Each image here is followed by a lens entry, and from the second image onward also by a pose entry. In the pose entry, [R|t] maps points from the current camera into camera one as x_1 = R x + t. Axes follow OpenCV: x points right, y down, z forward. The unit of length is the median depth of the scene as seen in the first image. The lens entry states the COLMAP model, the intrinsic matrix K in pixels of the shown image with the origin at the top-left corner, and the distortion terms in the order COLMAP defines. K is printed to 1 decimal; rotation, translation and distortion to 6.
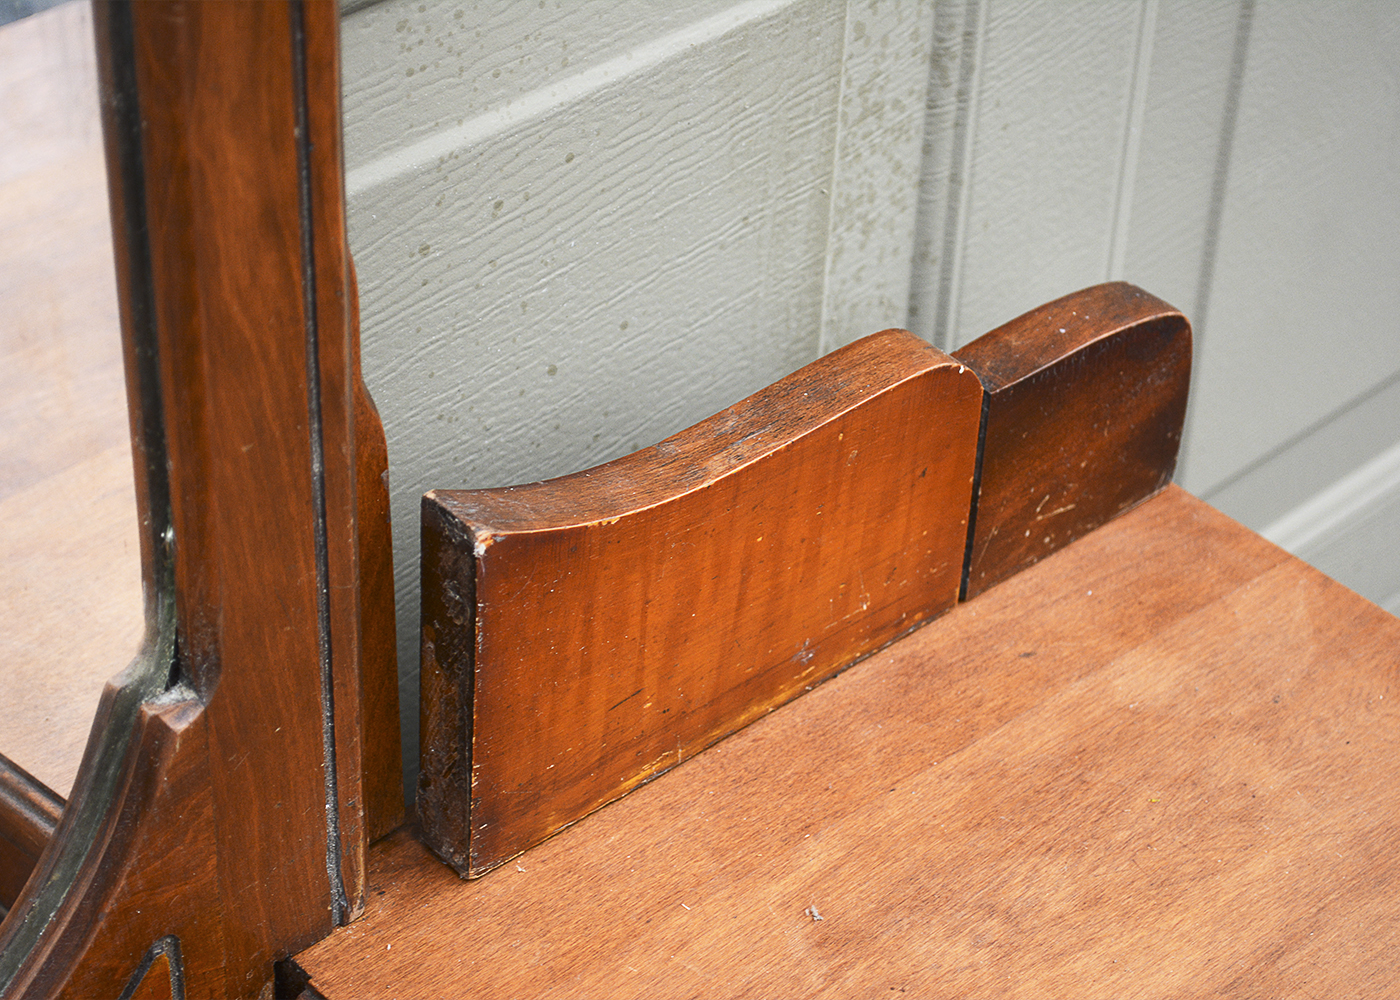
lens RADIAL K [[3342.5, 0, 701.5], [0, 3342.5, 497.6], [0, 0, 1]] dist [0.034849, 0.000000]
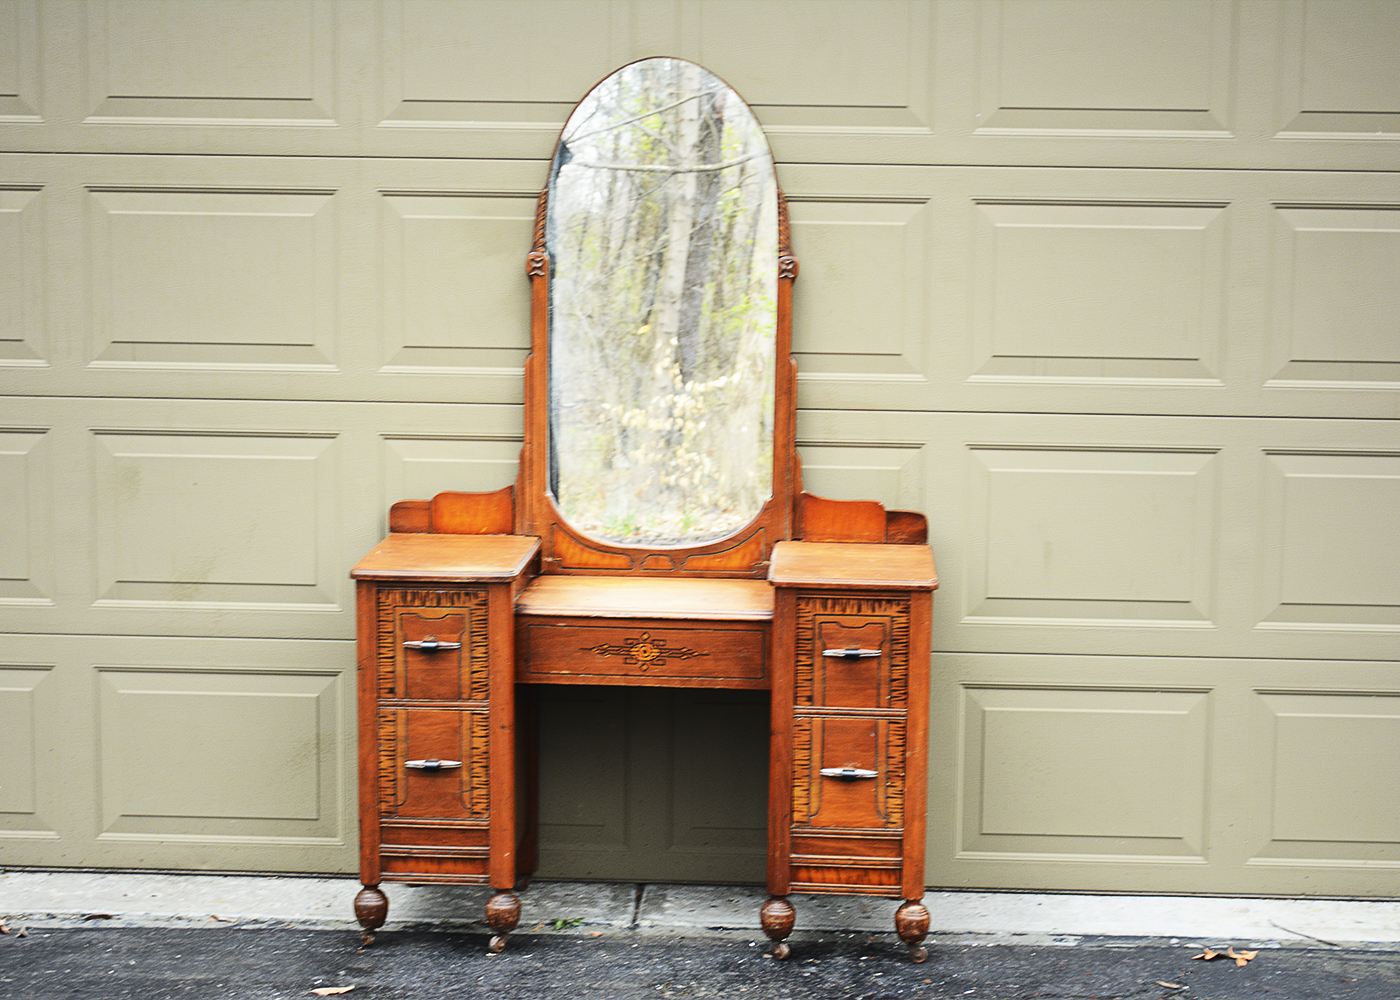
lens RADIAL K [[2479.9, 0, 705.6], [0, 2479.9, 476.4], [0, 0, 1]] dist [-0.007372, 0.000000]
pose [[0.692659, 0.053591, -0.719272, 4.267504], [-0.417999, 0.842520, -0.339760, 2.209082], [0.587793, 0.535993, 0.605980, -3.041111]]
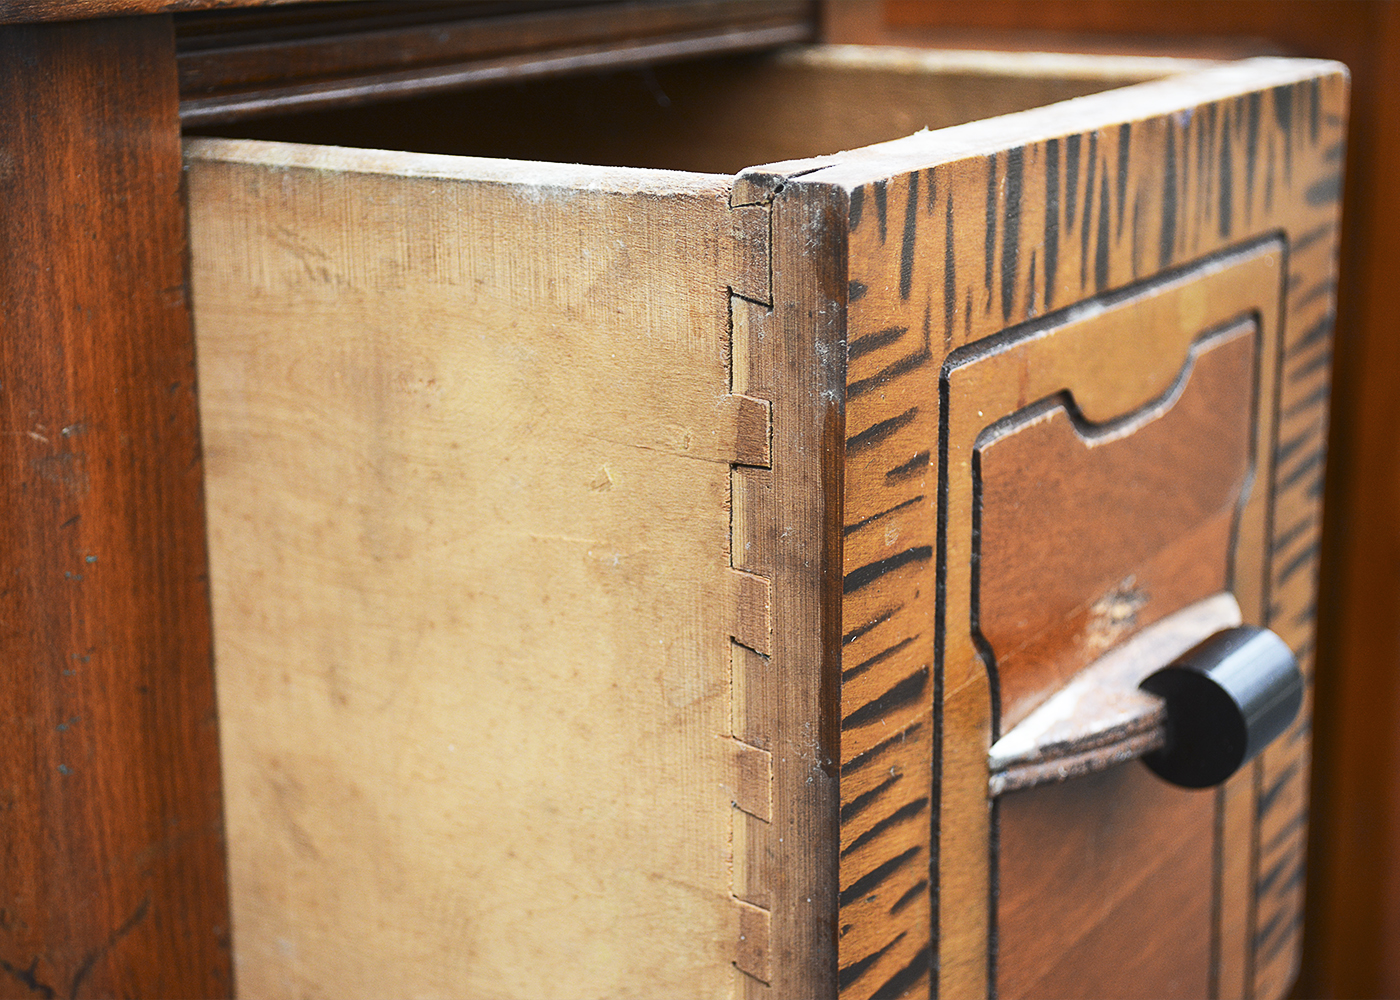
lens RADIAL K [[2479.9, 0, 741.0], [0, 2479.9, 504.4], [0, 0, 1]] dist [-0.007372, 0.000000]
pose [[0.965048, -0.112106, 0.236884, -0.548312], [0.192536, 0.916506, -0.350638, 0.979867], [-0.177797, 0.383991, 0.906057, -0.196703]]
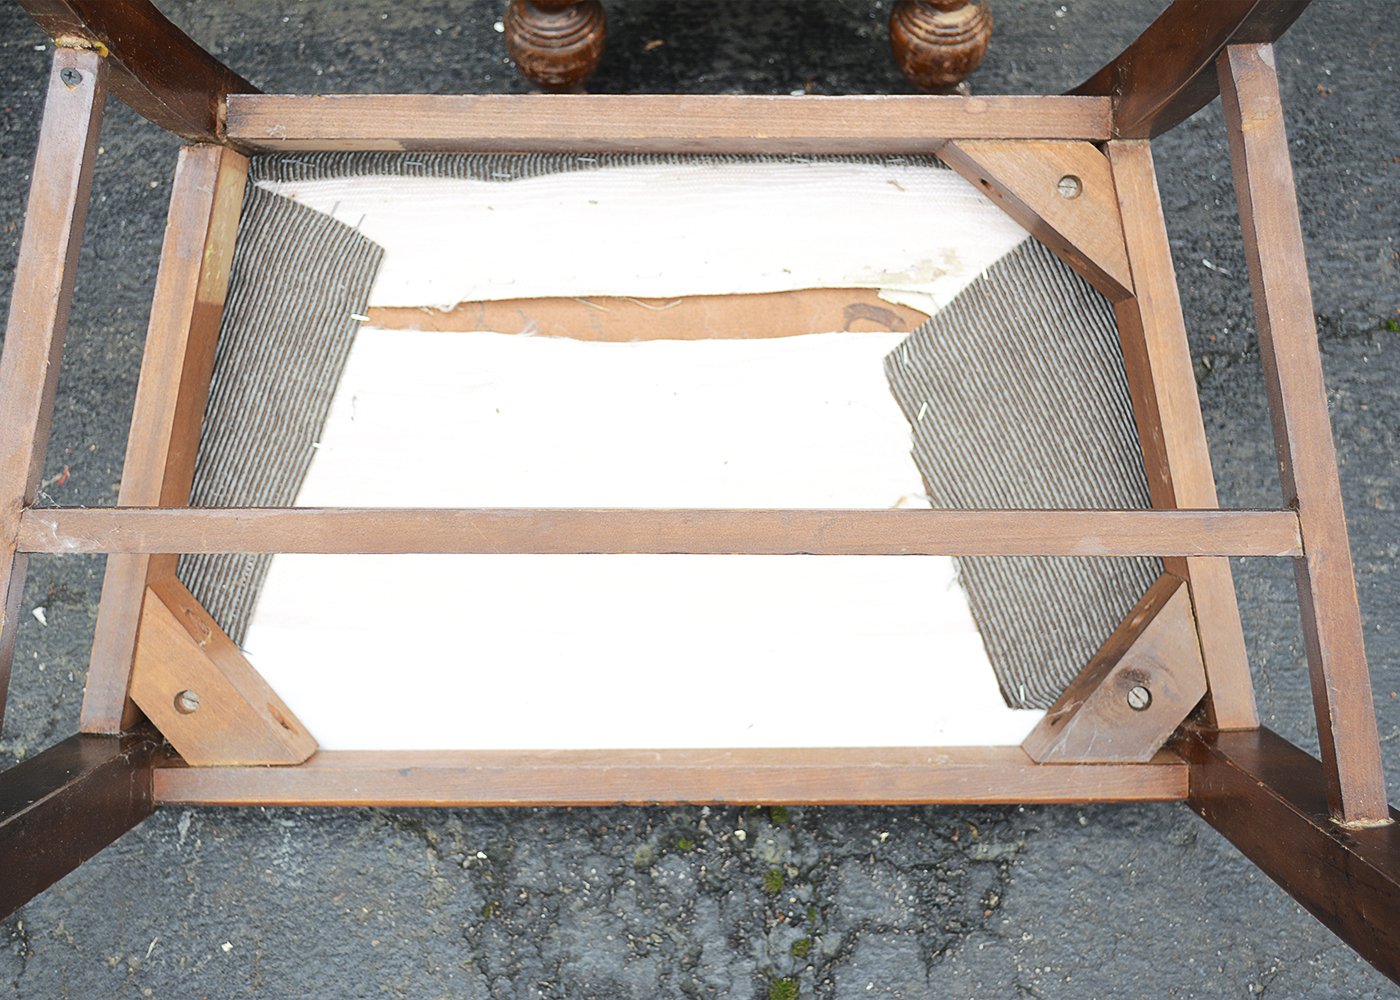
lens RADIAL K [[1725.2, 0, 689.1], [0, 1725.2, 500.5], [0, 0, 1]] dist [-0.046655, 0.000000]
pose [[0.735480, 0.581117, -0.348385, 1.014263], [-0.377761, 0.778552, 0.501151, 0.564729], [0.562464, -0.236980, 0.792133, 0.023982]]
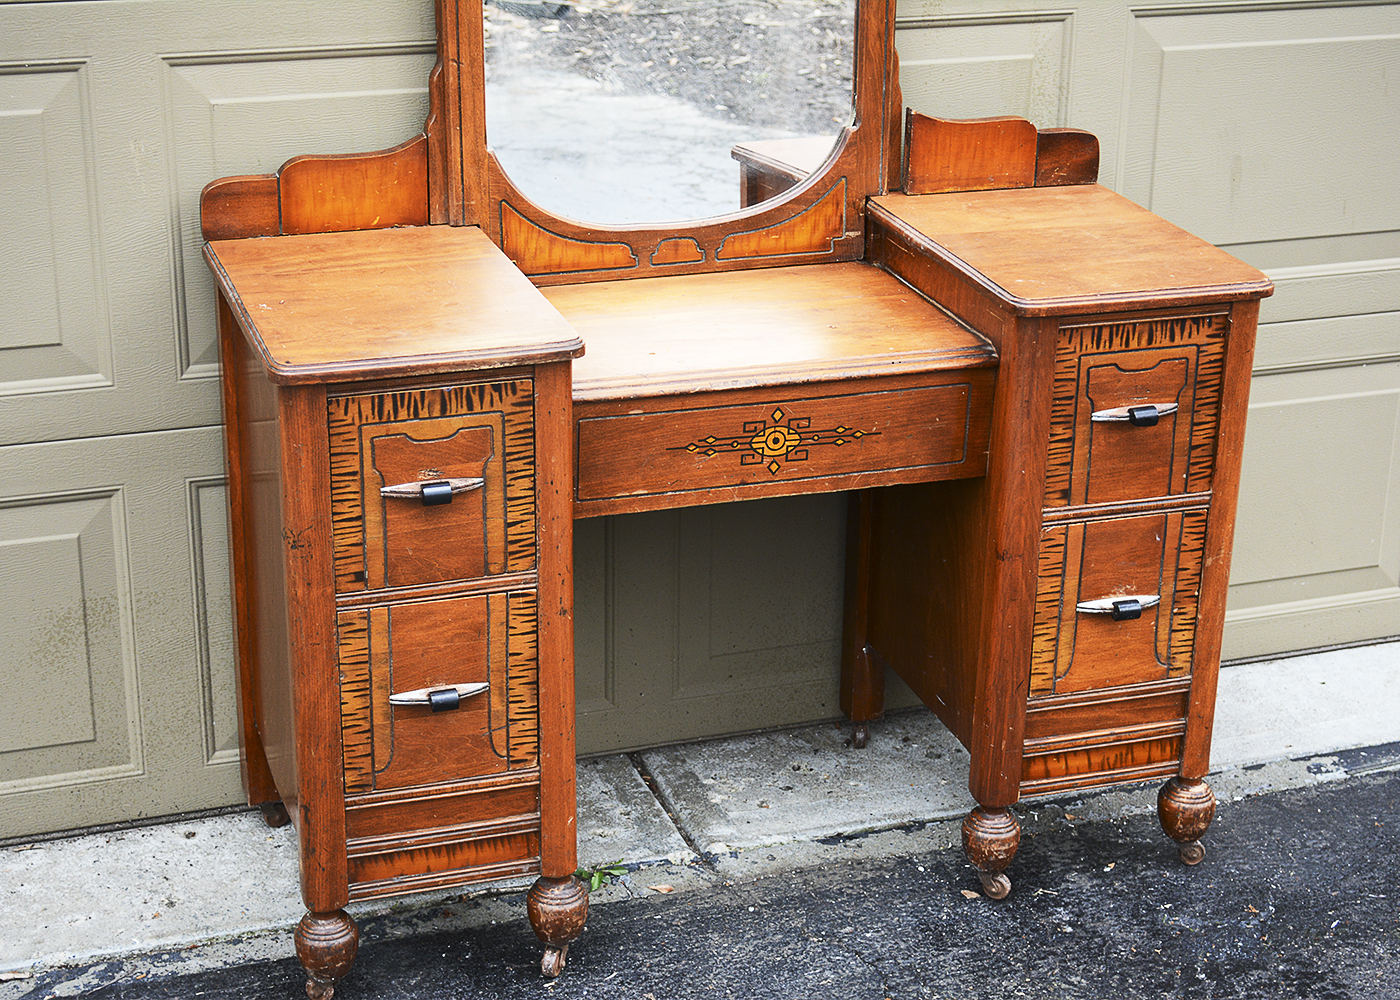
lens RADIAL K [[2472.7, 0, 700.9], [0, 2472.7, 479.8], [0, 0, 1]] dist [-0.001156, 0.000000]
pose [[0.907507, 0.125132, -0.400964, 1.203130], [-0.233651, 0.943662, -0.234328, 1.472103], [0.349053, 0.306340, 0.885617, -2.301780]]
